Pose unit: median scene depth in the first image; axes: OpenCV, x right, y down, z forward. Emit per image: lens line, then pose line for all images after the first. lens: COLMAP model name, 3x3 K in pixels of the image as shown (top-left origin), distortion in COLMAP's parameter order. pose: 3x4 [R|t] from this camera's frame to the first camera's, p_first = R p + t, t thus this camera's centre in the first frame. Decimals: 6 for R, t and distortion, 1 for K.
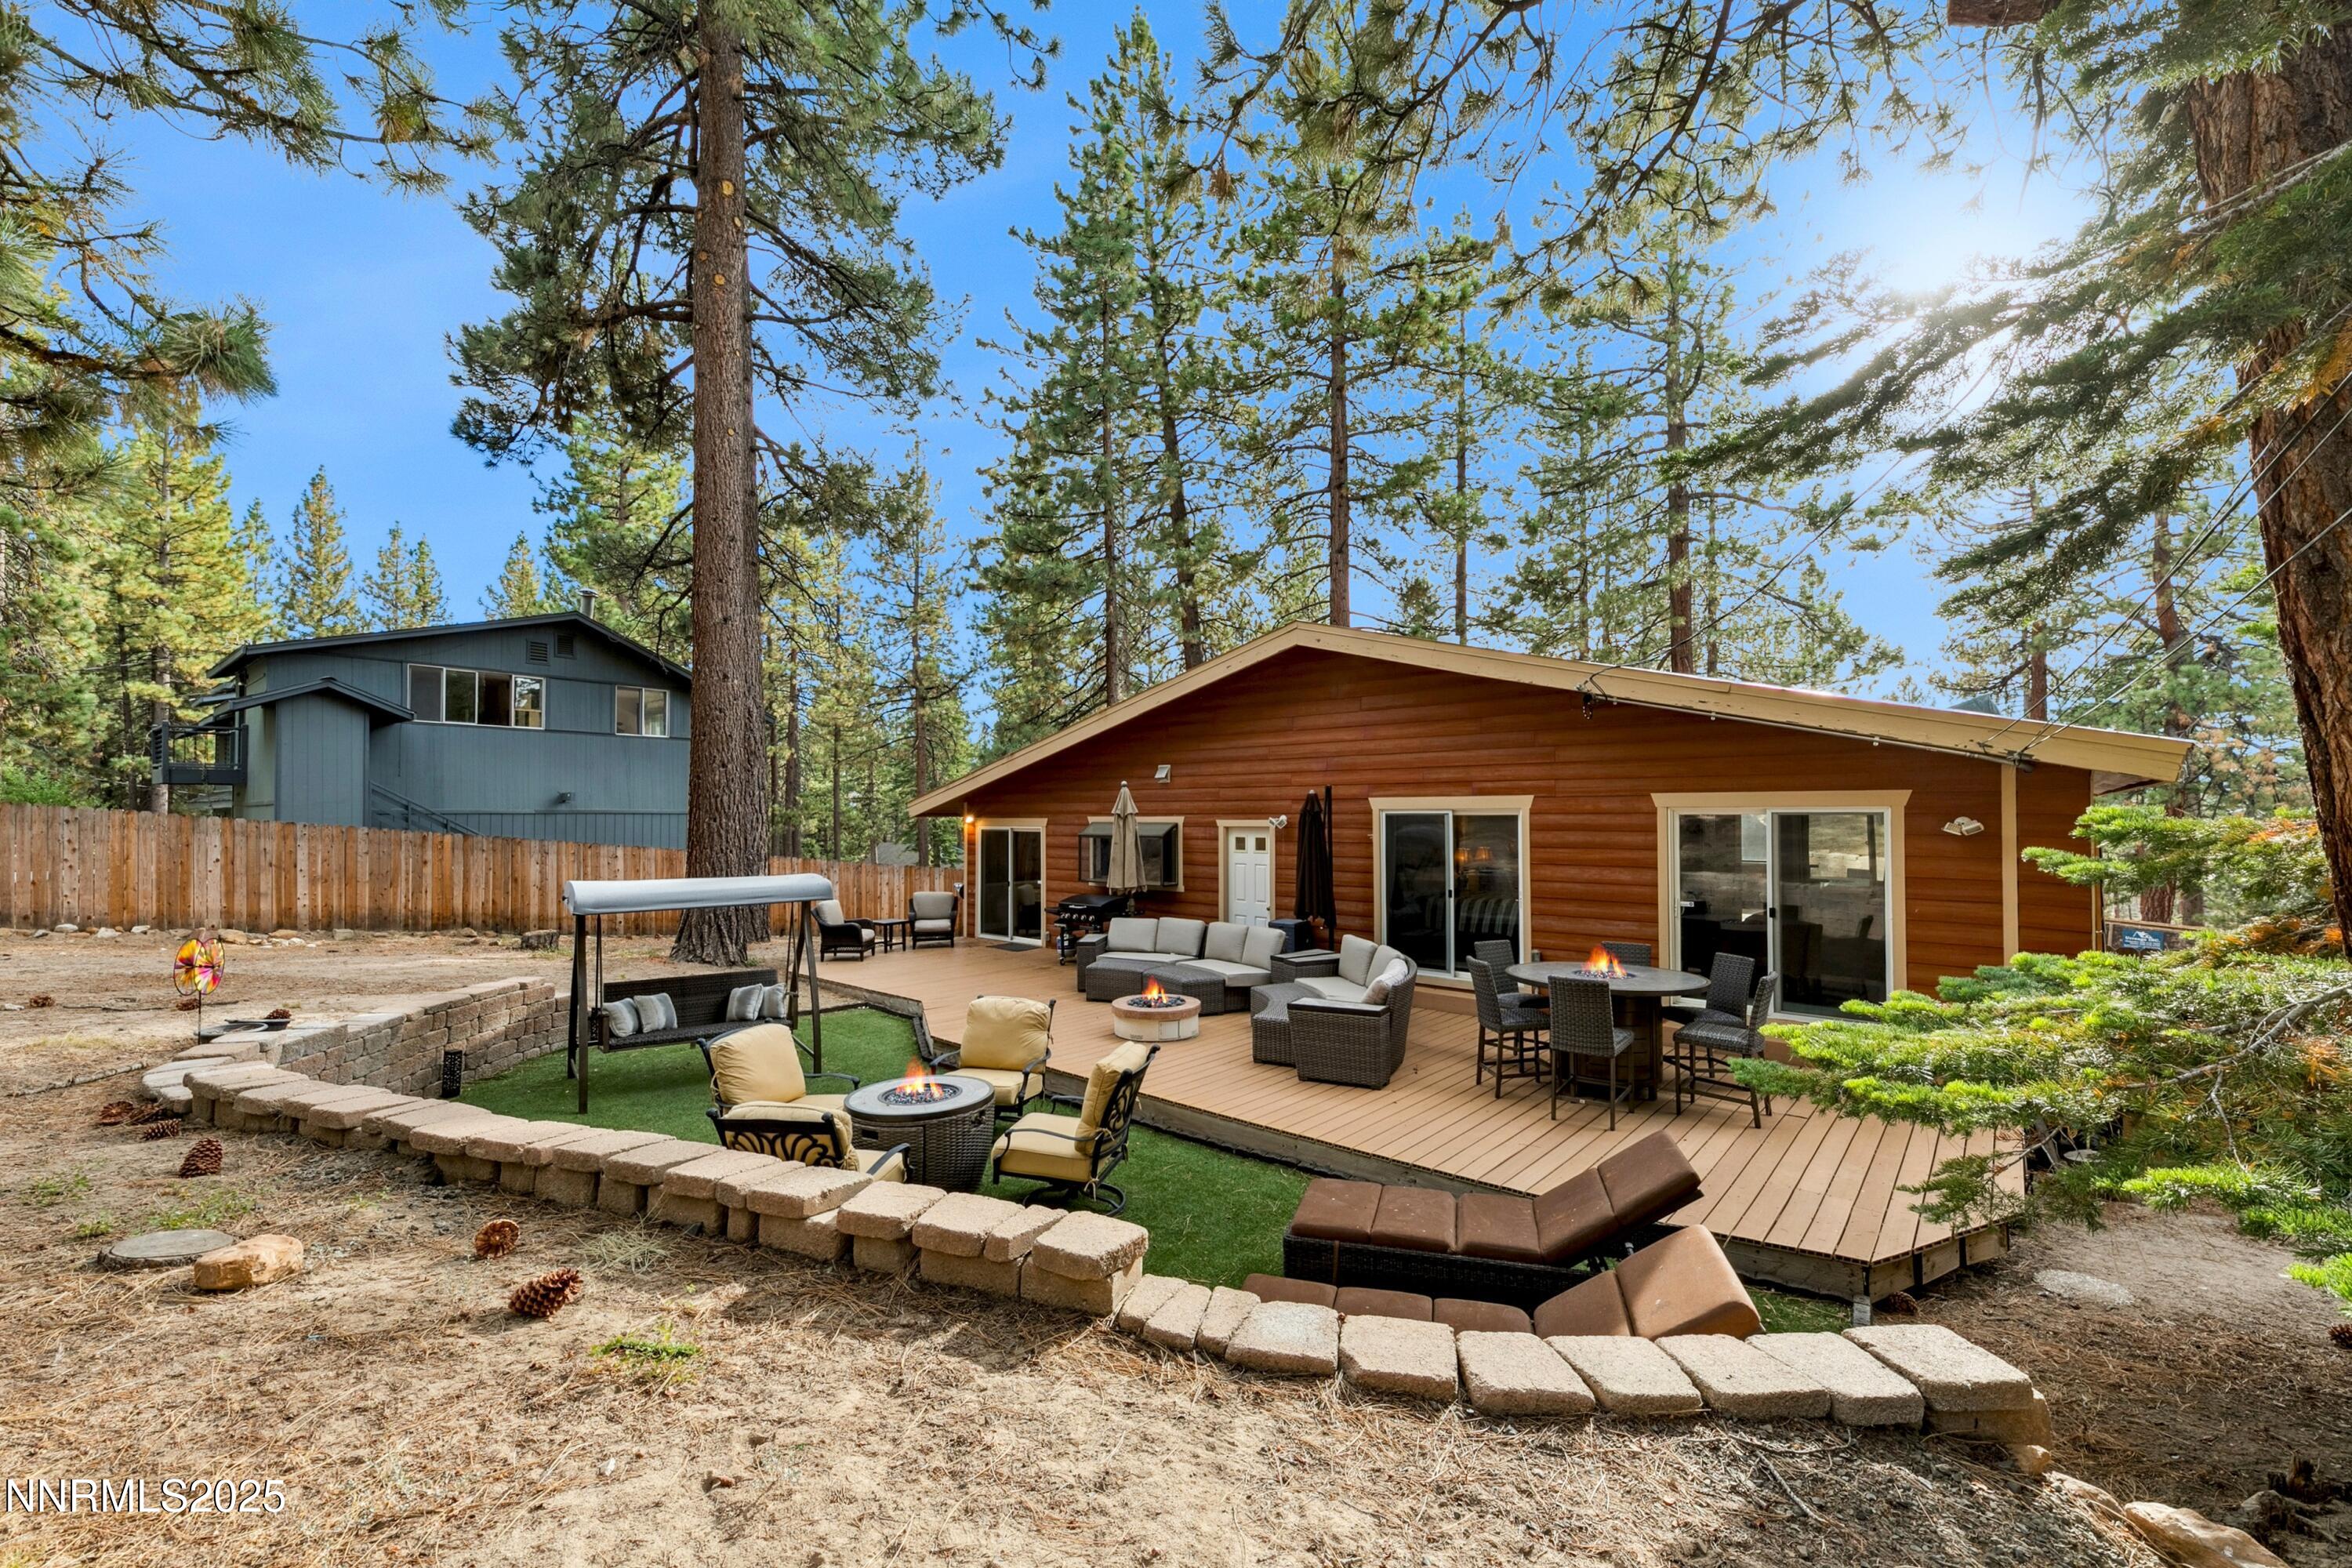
lens RADIAL K [[922.1, 0, 1172.8], [0, 922.1, 829.6], [0, 0, 1]] dist [0.012101, -0.000060]
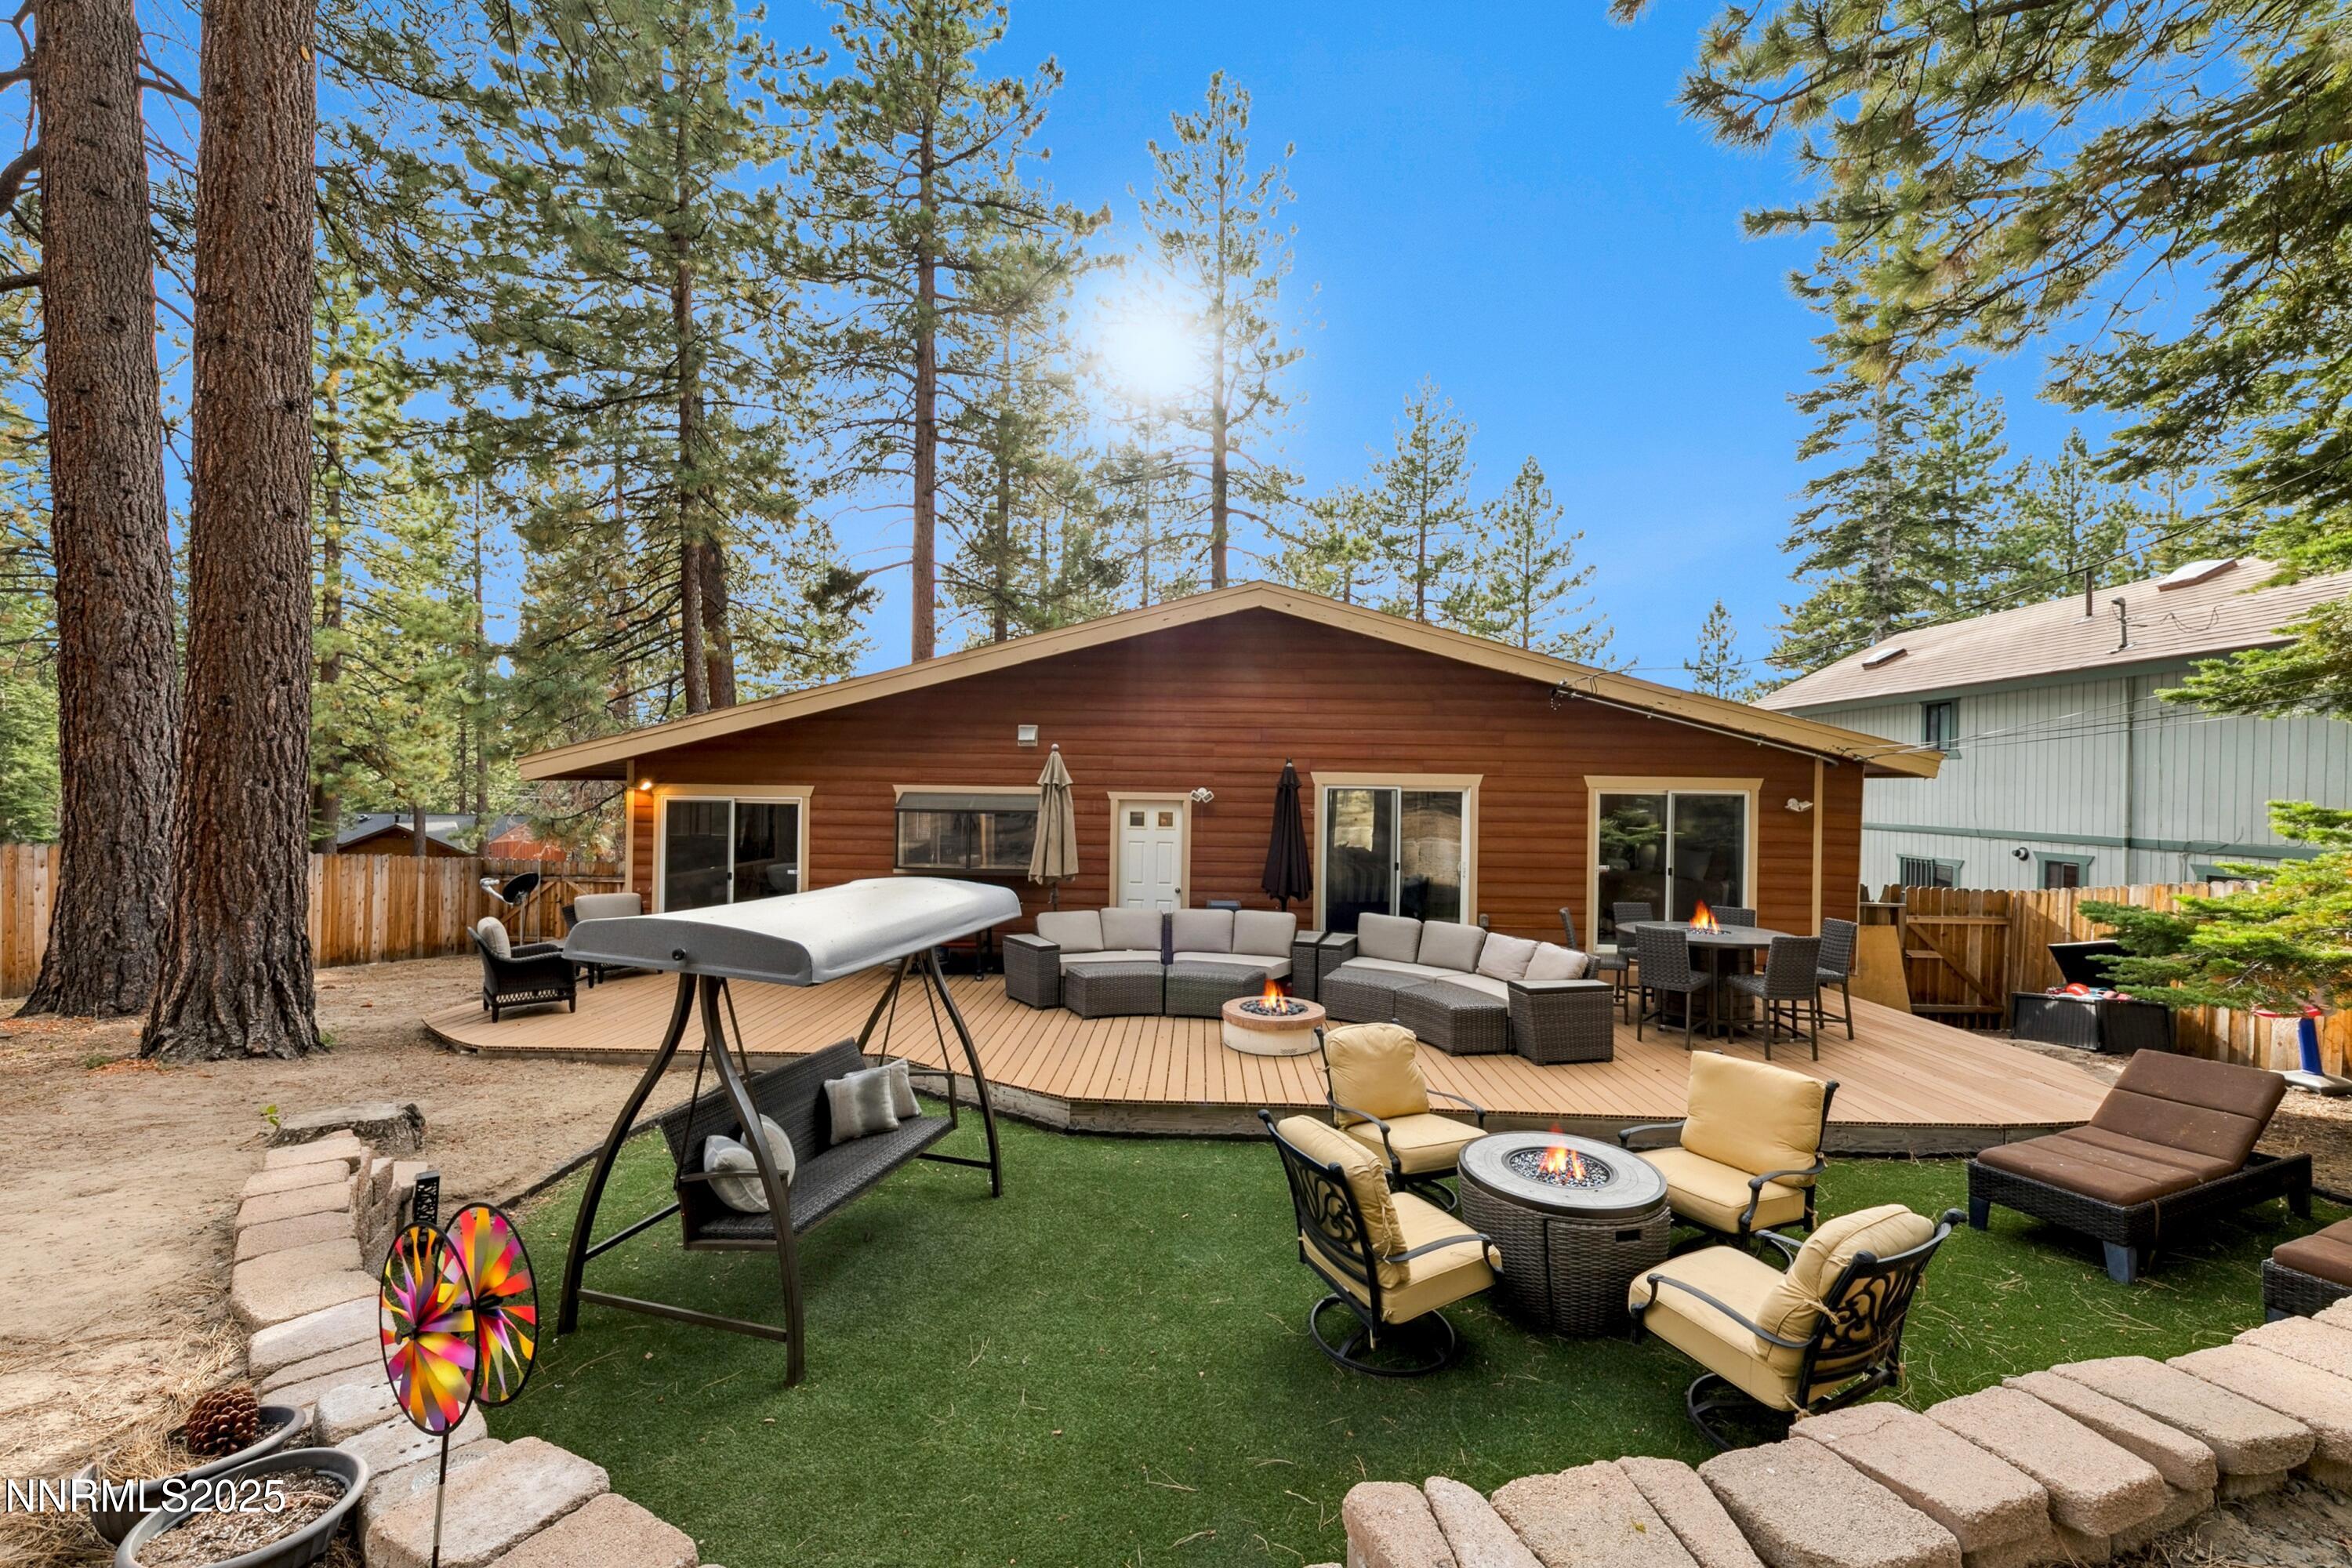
lens RADIAL K [[922.1, 0, 1172.8], [0, 922.1, 829.6], [0, 0, 1]] dist [0.012101, -0.000060]
pose [[0.789685, -0.016559, 0.613289, -0.562638], [-0.005503, 0.999404, 0.034071, -0.006832], [-0.613488, -0.030280, 0.789123, 0.351681]]
